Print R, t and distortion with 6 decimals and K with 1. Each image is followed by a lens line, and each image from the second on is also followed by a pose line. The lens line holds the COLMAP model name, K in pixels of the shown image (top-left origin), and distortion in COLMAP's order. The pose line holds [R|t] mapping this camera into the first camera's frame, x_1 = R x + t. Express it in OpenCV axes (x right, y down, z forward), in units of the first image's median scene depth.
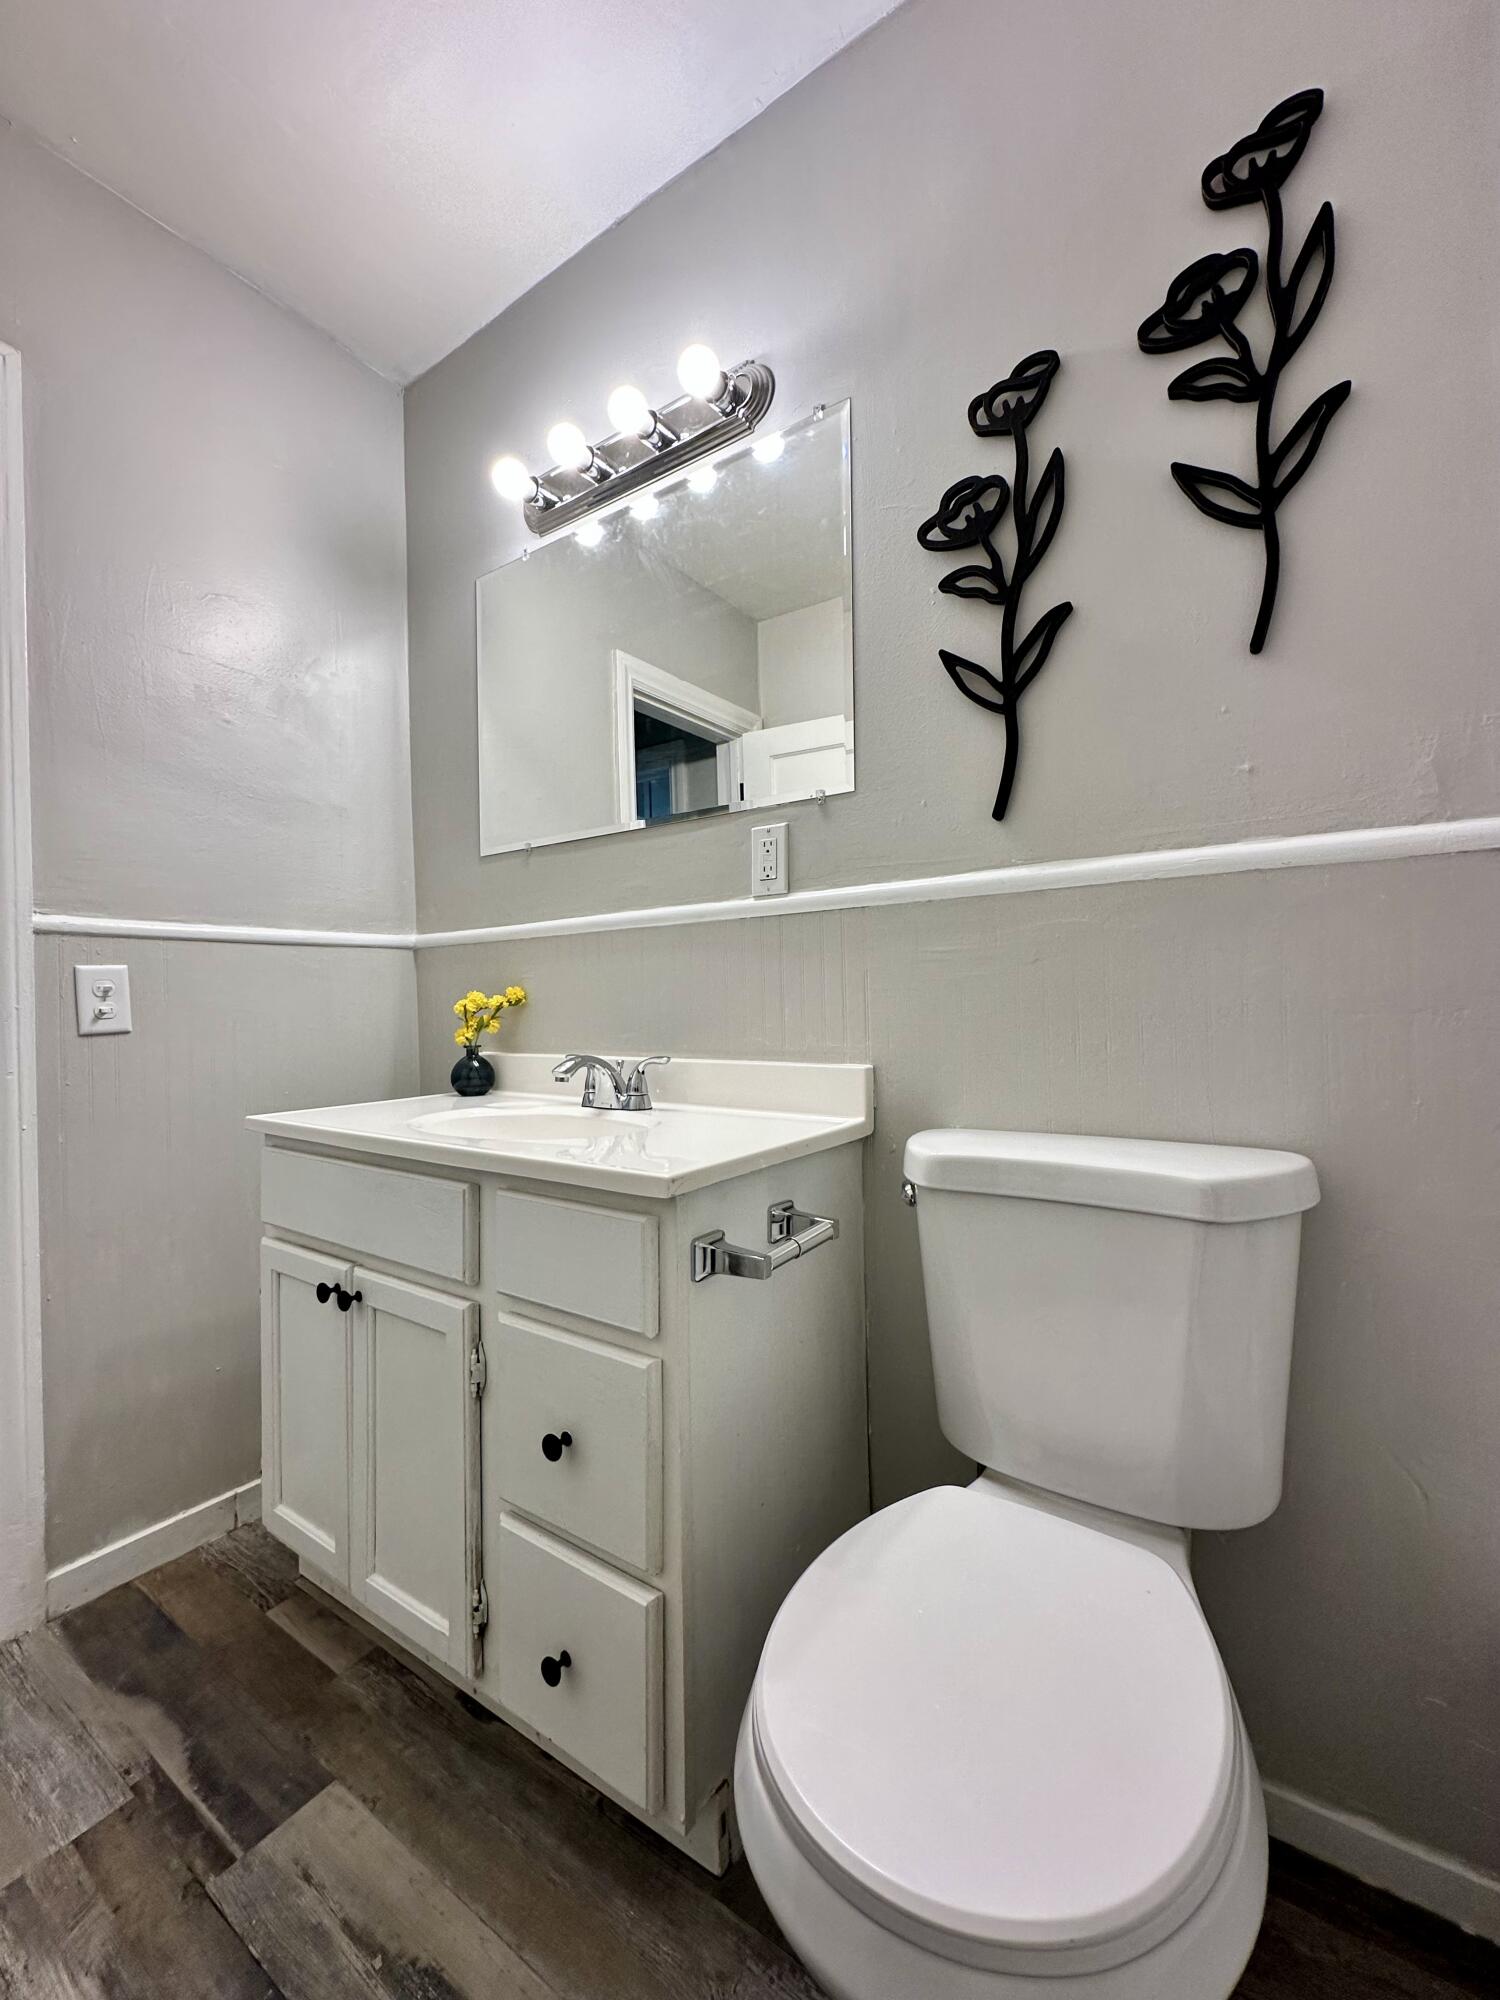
lens RADIAL K [[797.9, 0, 745.6], [0, 797.9, 1001.8], [0, 0, 1]] dist [-0.000705, 0.000414]
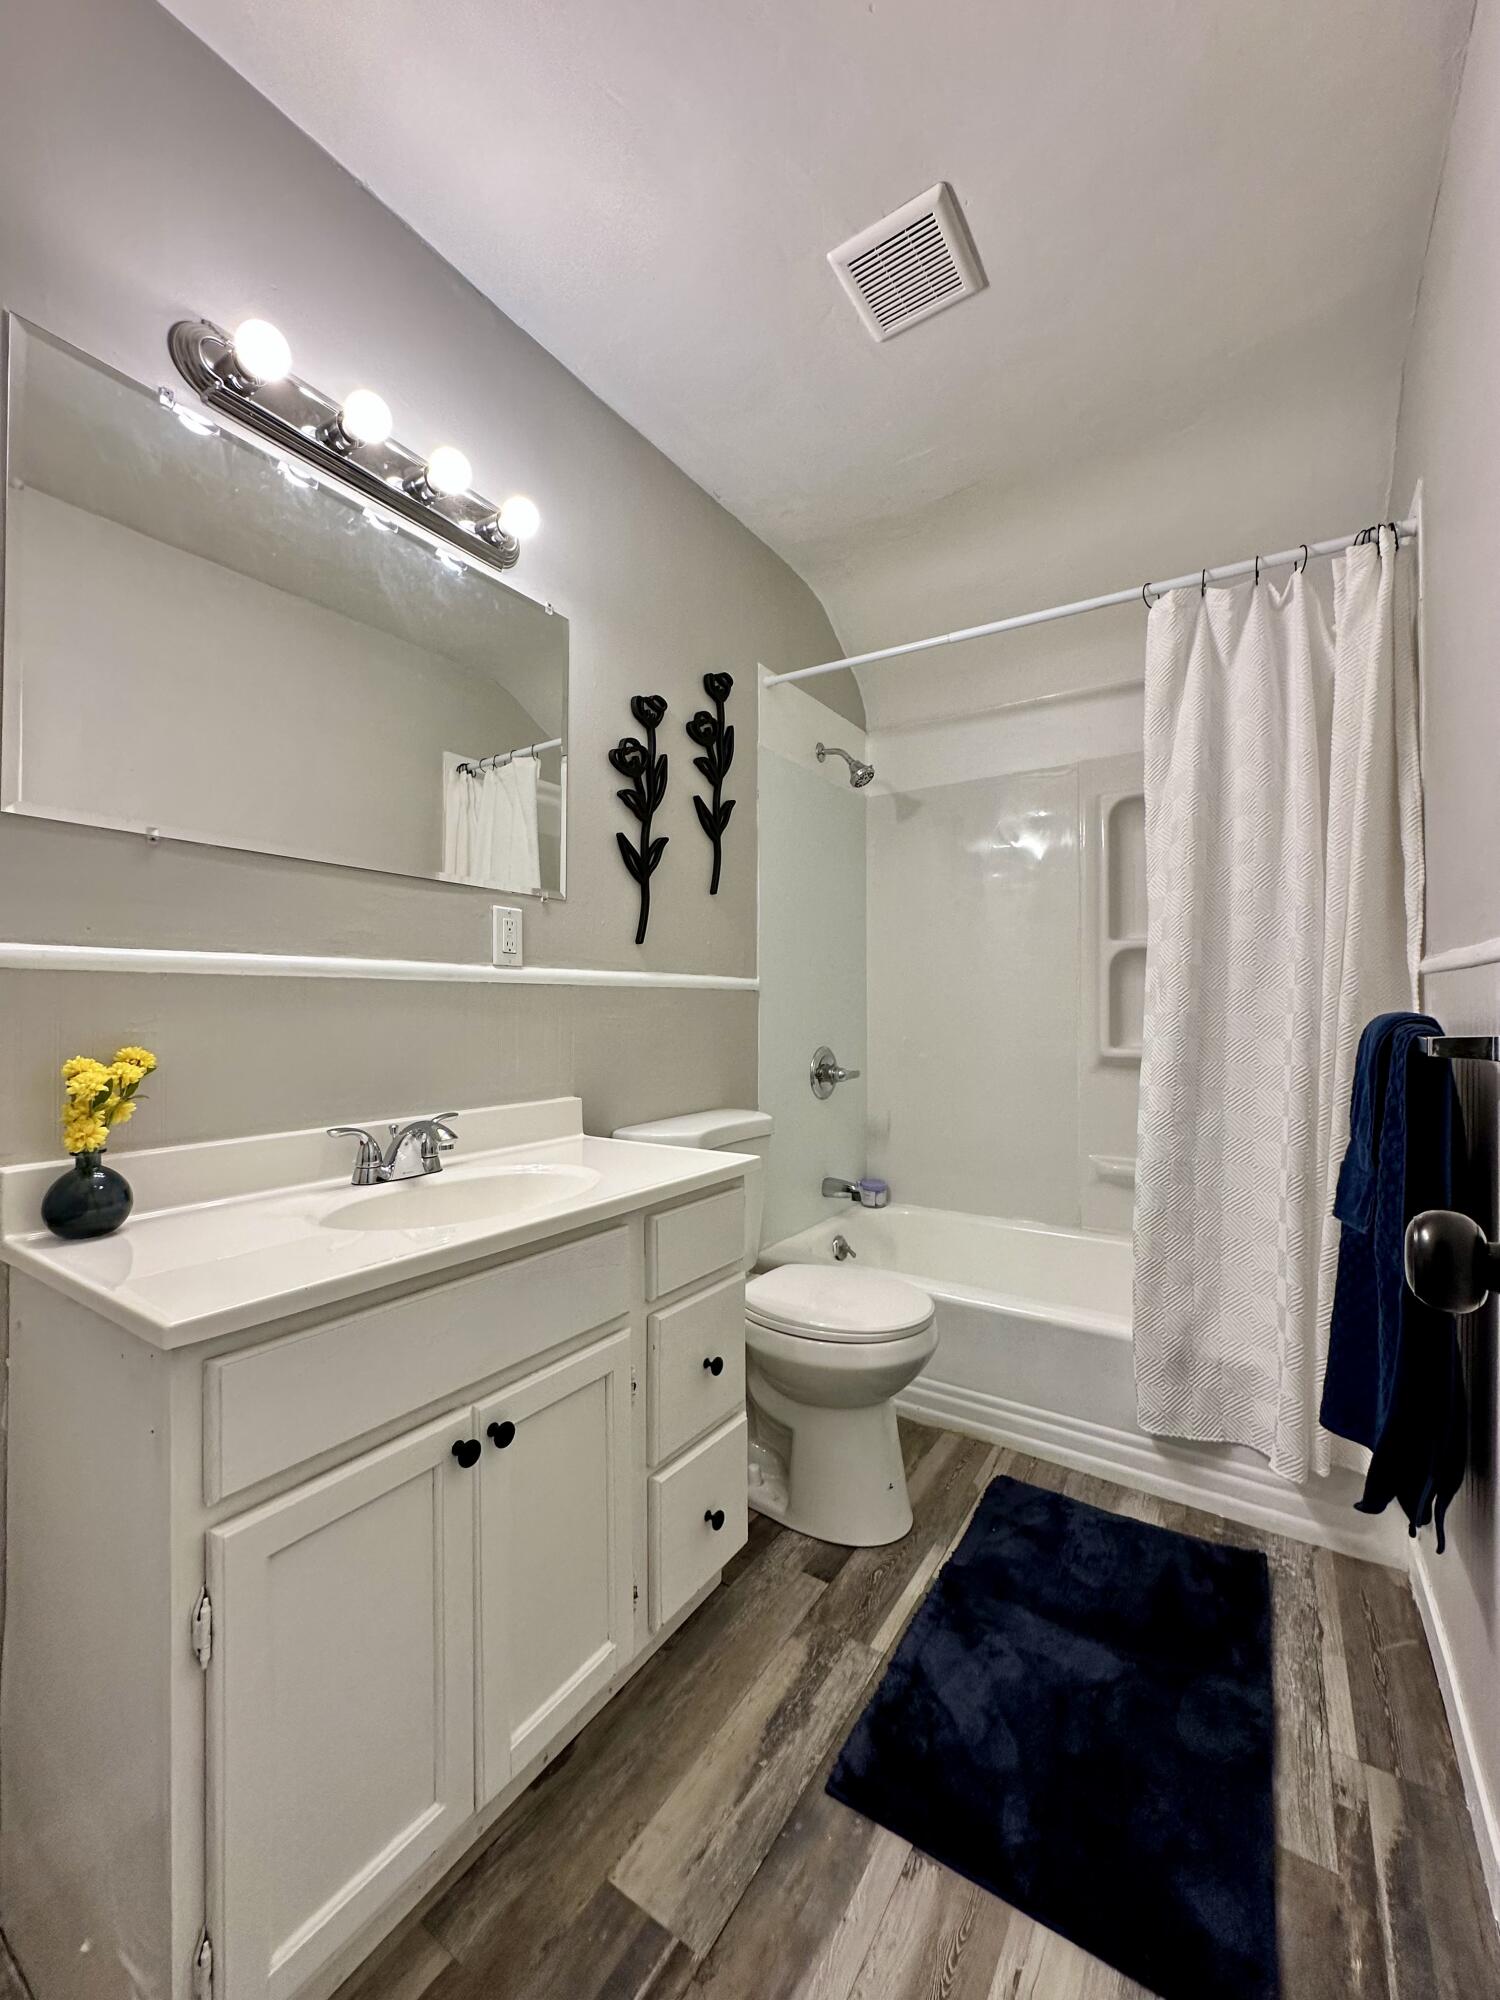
lens RADIAL K [[797.9, 0, 745.6], [0, 797.9, 1001.8], [0, 0, 1]] dist [-0.000705, 0.000414]
pose [[-0.012874, 0.025458, 0.999593, -1.419165], [-0.003421, 0.999669, -0.025504, -0.060515], [-0.999911, -0.003748, -0.012783, 0.797156]]
